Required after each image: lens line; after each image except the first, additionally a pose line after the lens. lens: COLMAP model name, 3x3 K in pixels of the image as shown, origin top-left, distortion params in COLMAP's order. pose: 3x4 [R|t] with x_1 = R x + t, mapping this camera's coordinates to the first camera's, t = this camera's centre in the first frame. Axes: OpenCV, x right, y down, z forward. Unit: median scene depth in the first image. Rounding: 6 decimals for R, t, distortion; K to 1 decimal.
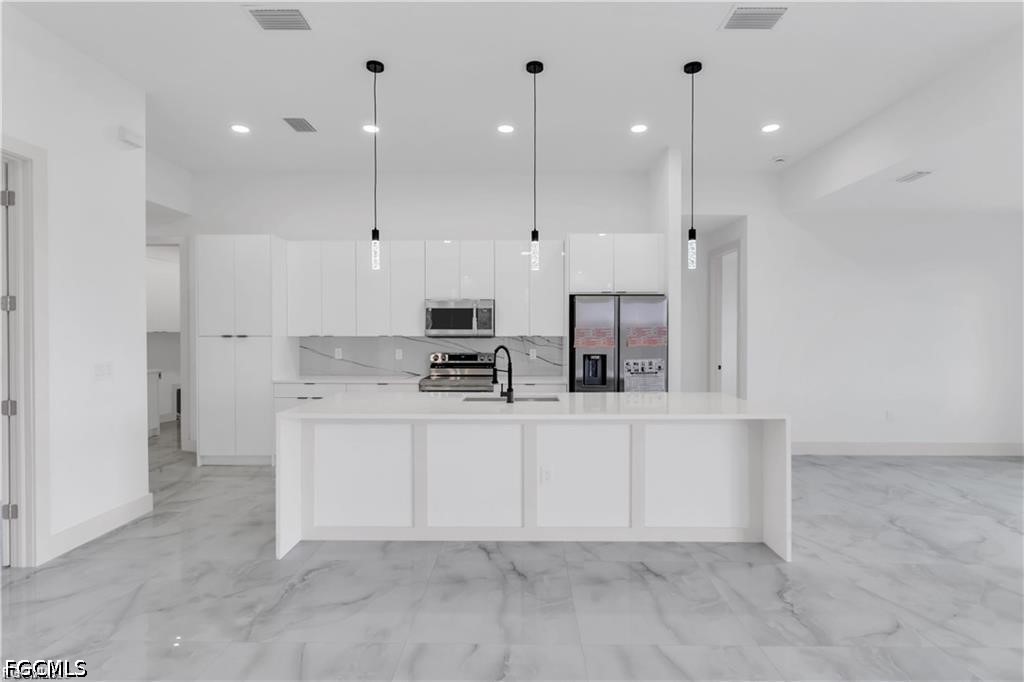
lens RADIAL K [[496.6, 0, 515.8], [0, 496.6, 339.1], [0, 0, 1]] dist [-0.002330, 0.000245]
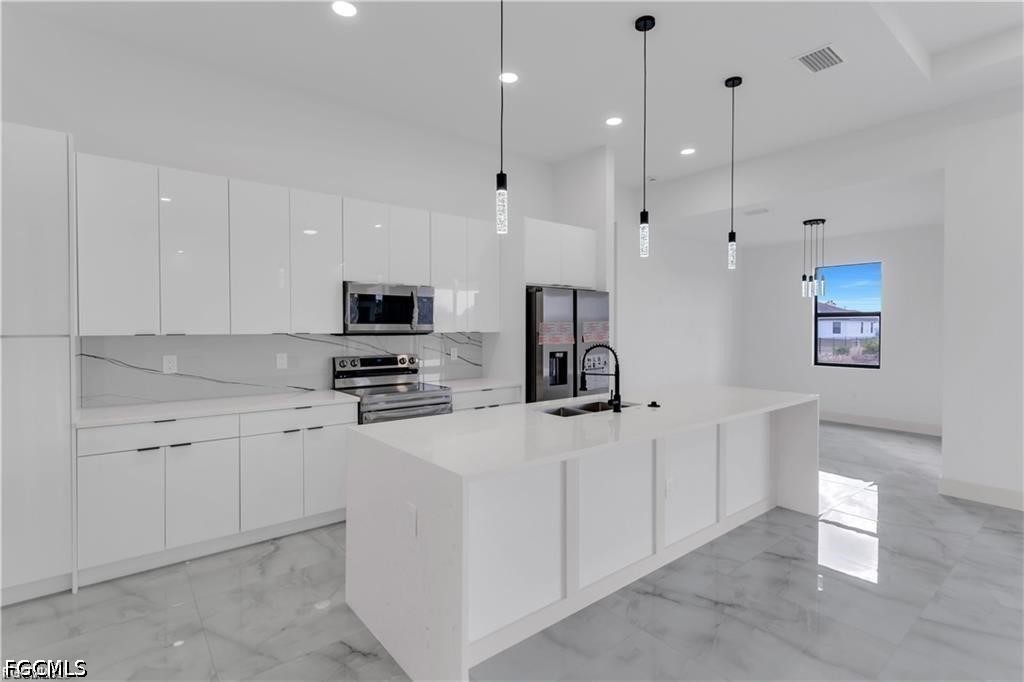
lens RADIAL K [[496.6, 0, 513.1], [0, 496.6, 335.8], [0, 0, 1]] dist [-0.002330, 0.000245]
pose [[0.763984, -0.010904, 0.645143, -0.477241], [0.008848, 0.999940, 0.006423, -0.005257], [-0.645175, 0.000801, 0.764035, 0.327611]]
